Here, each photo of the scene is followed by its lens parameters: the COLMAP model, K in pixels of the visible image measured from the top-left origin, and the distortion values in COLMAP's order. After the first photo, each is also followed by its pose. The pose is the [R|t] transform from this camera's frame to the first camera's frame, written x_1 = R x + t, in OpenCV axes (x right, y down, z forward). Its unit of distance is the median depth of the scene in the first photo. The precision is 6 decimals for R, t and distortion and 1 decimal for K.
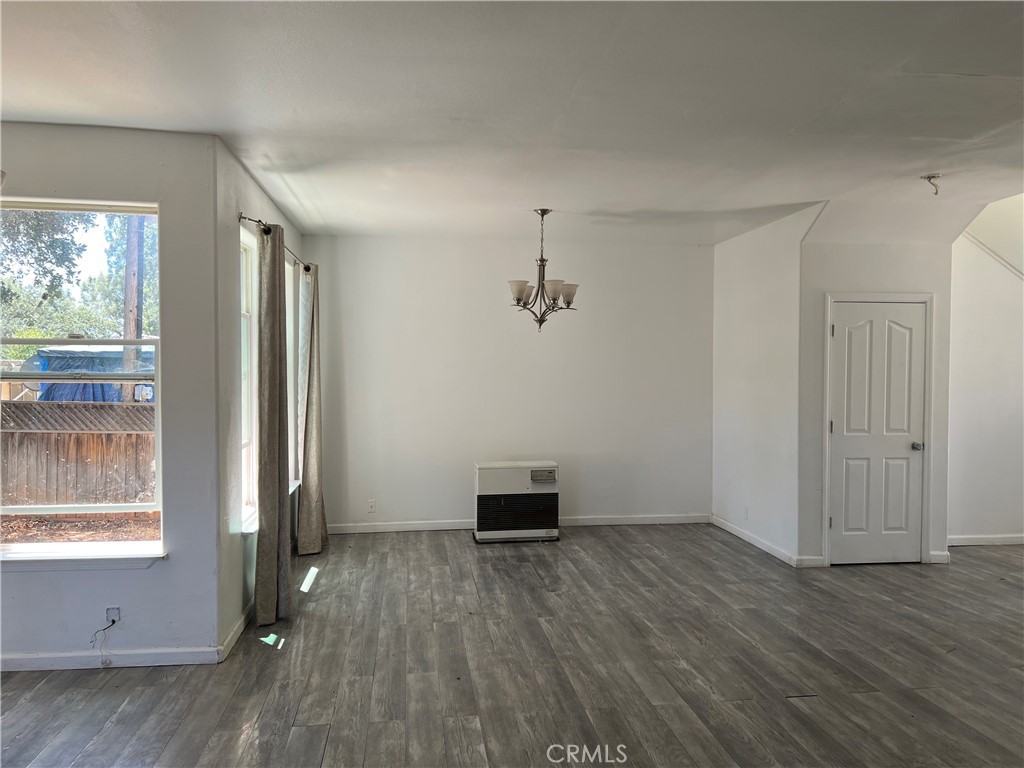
lens RADIAL K [[774.9, 0, 512.0], [0, 774.9, 384.0], [0, 0, 1]] dist [0.061370, -0.065610]
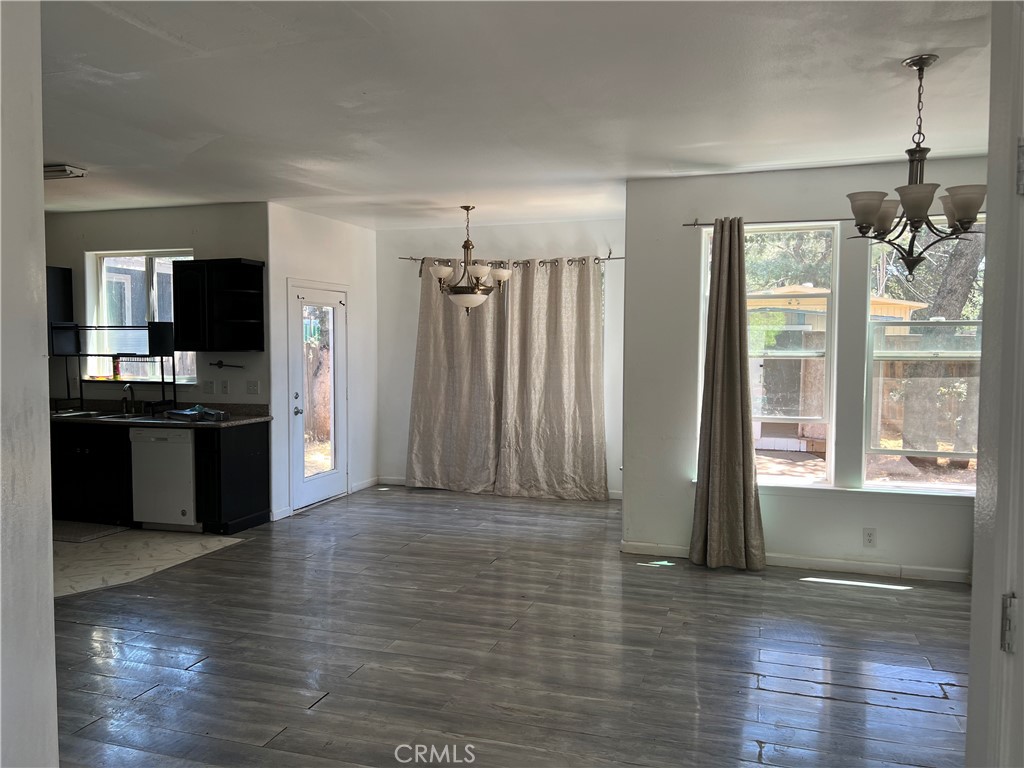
lens RADIAL K [[763.9, 0, 515.9], [0, 763.9, 380.5], [0, 0, 1]] dist [0.130881, -0.216356]
pose [[-0.433258, 0.038267, -0.900457, 1.017247], [-0.022856, 0.998310, 0.053422, -0.027401], [0.900980, 0.043726, -0.431651, 1.499969]]
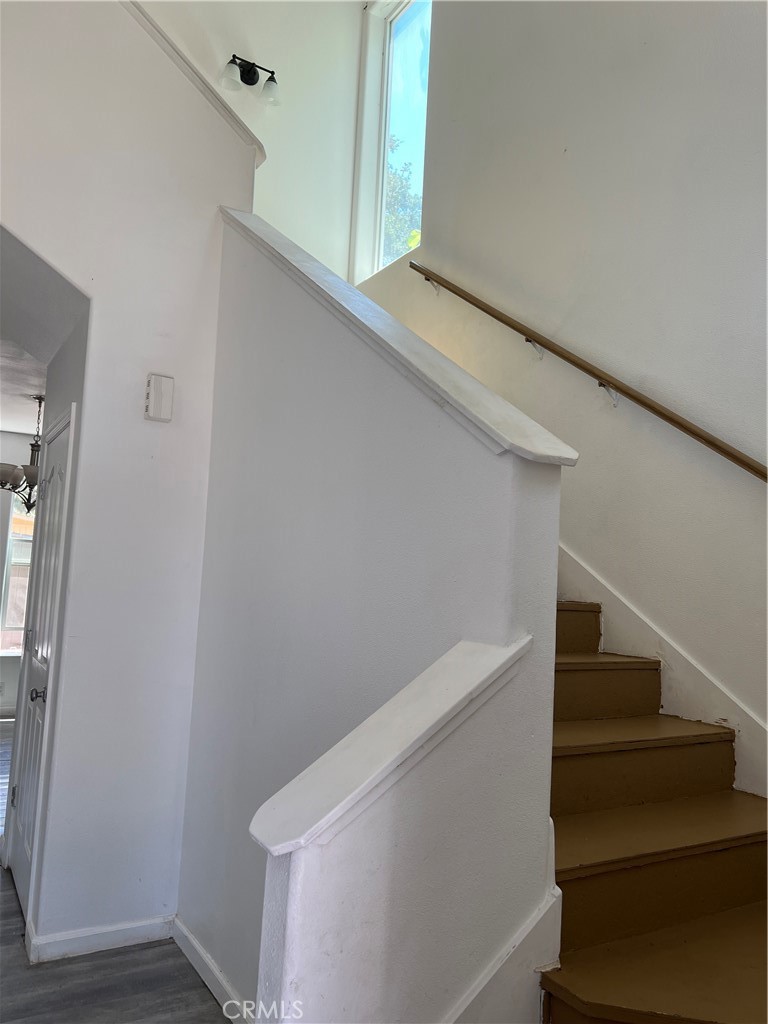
lens RADIAL K [[774.9, 0, 384.0], [0, 774.9, 512.0], [0, 0, 1]] dist [0.061370, -0.065610]
pose [[0.391775, -0.061880, -0.917978, 1.733347], [-0.066523, 0.993219, -0.095342, -0.010507], [0.917653, 0.098420, 0.385002, 1.566703]]
